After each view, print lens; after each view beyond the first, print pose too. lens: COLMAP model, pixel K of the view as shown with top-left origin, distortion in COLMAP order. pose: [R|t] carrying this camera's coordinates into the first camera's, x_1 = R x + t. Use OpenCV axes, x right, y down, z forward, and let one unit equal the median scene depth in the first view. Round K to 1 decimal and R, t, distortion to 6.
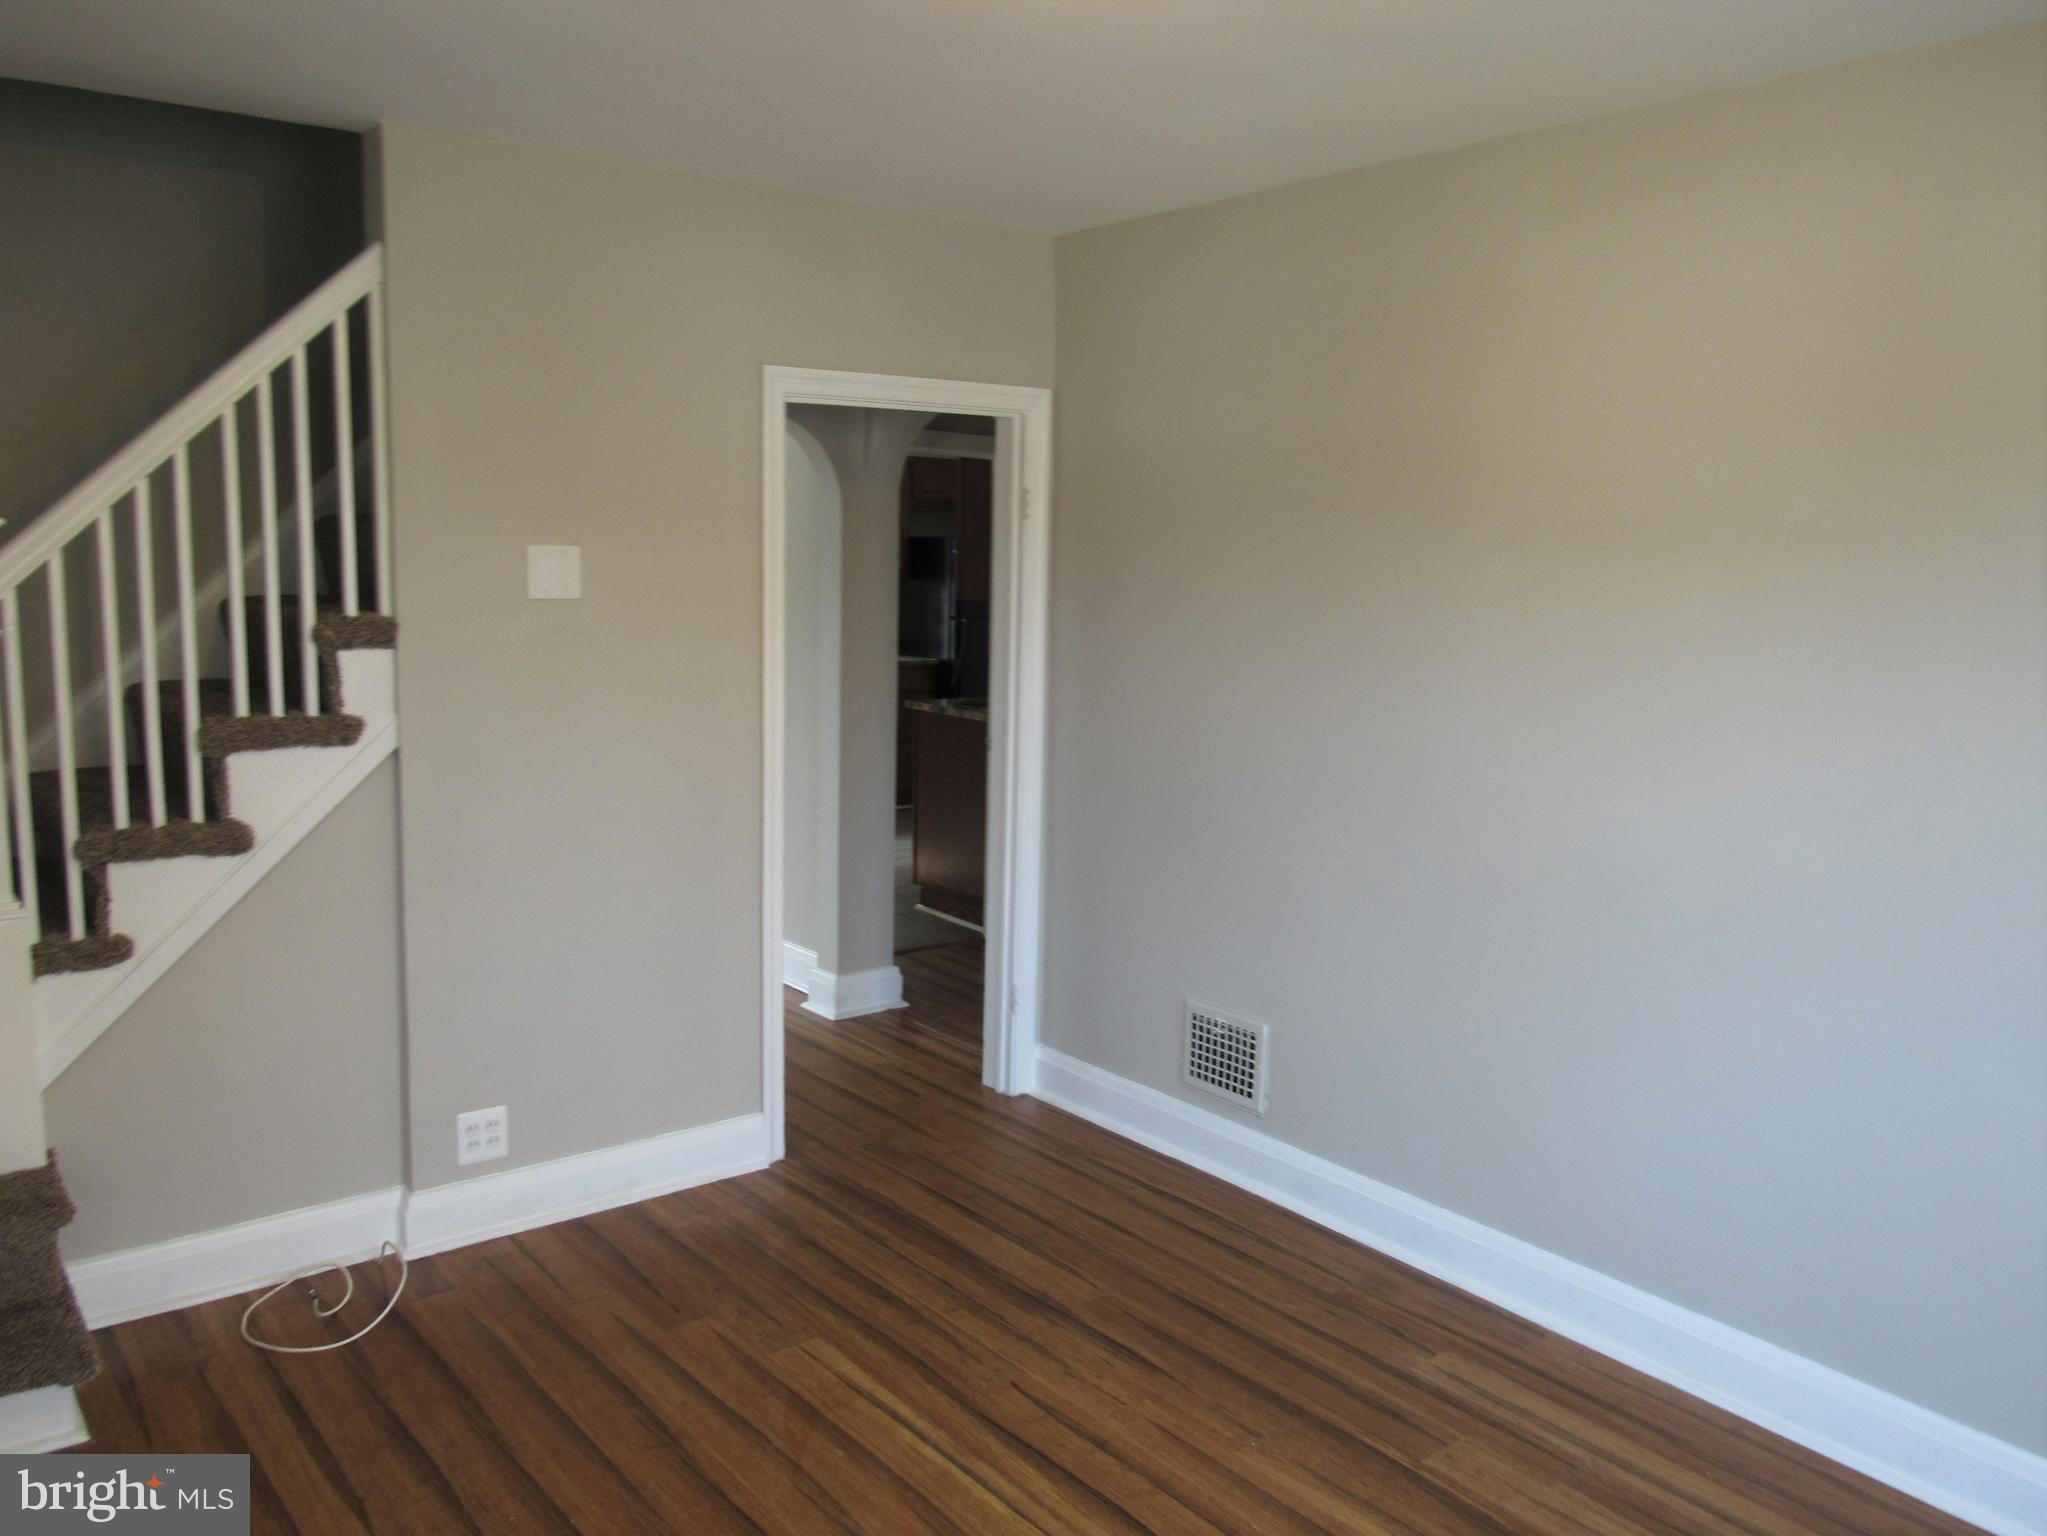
lens RADIAL K [[1559.1, 0, 1023.5], [0, 1559.1, 768.0], [0, 0, 1]] dist [-0.060835, -0.000211]
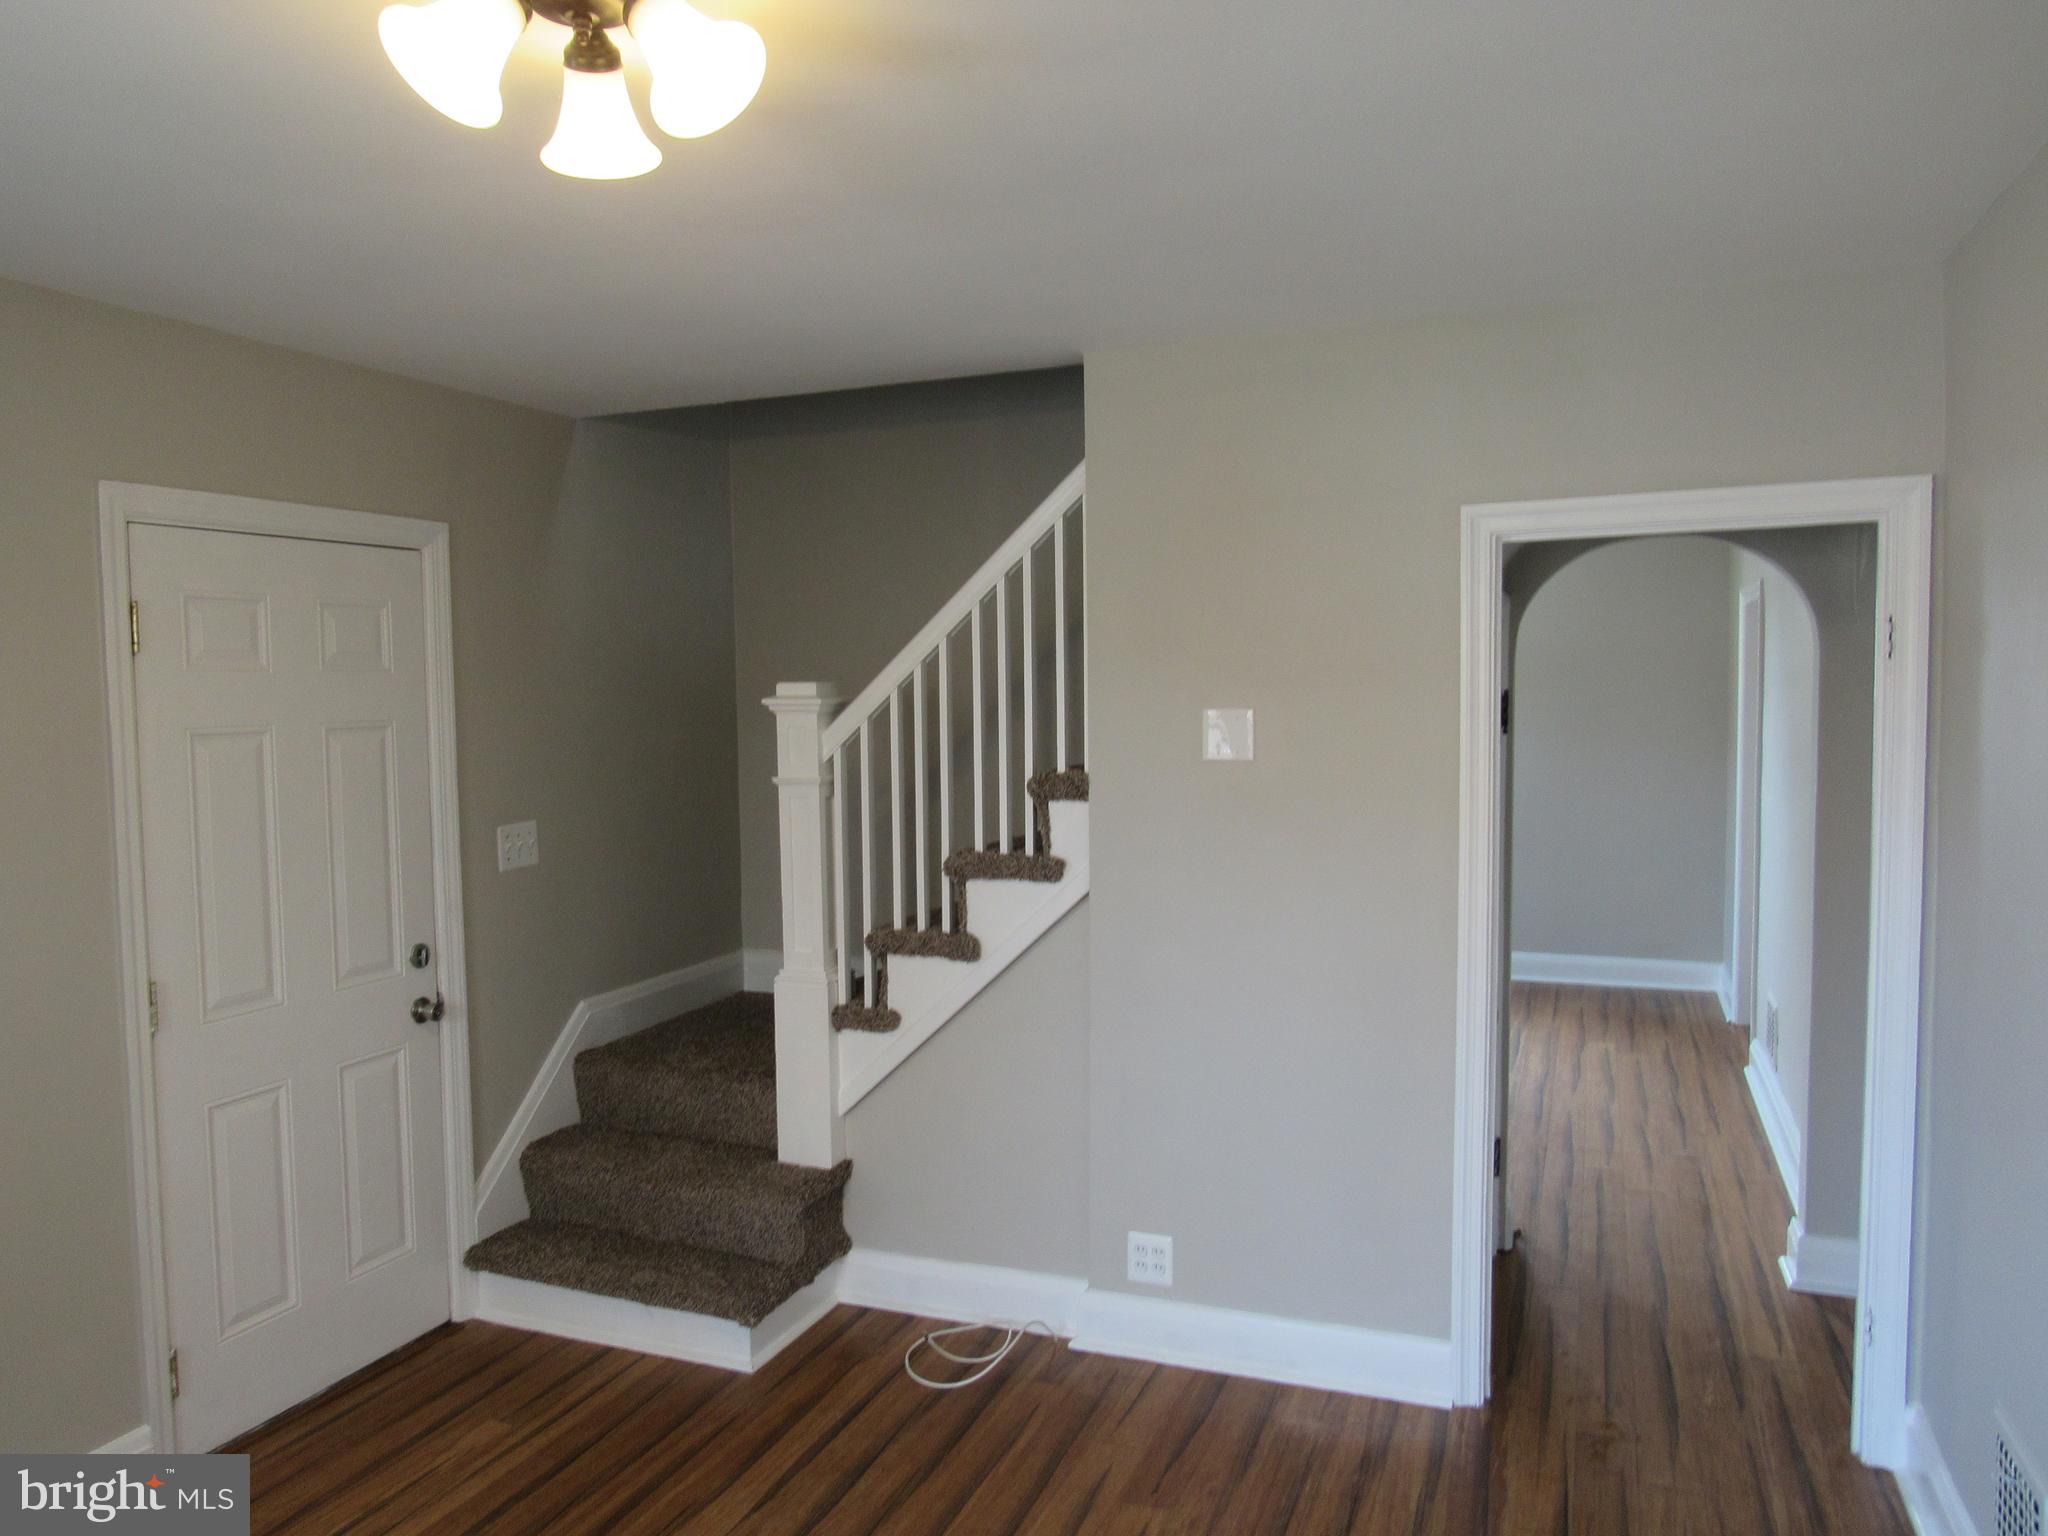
lens RADIAL K [[1464.9, 0, 1024.0], [0, 1464.9, 768.0], [0, 0, 1]] dist [-0.022979, -0.000454]
pose [[0.479537, 0.016206, -0.877372, 0.533076], [-0.098576, 0.994496, -0.035508, -0.060120], [0.871967, 0.103515, 0.478495, 0.443216]]
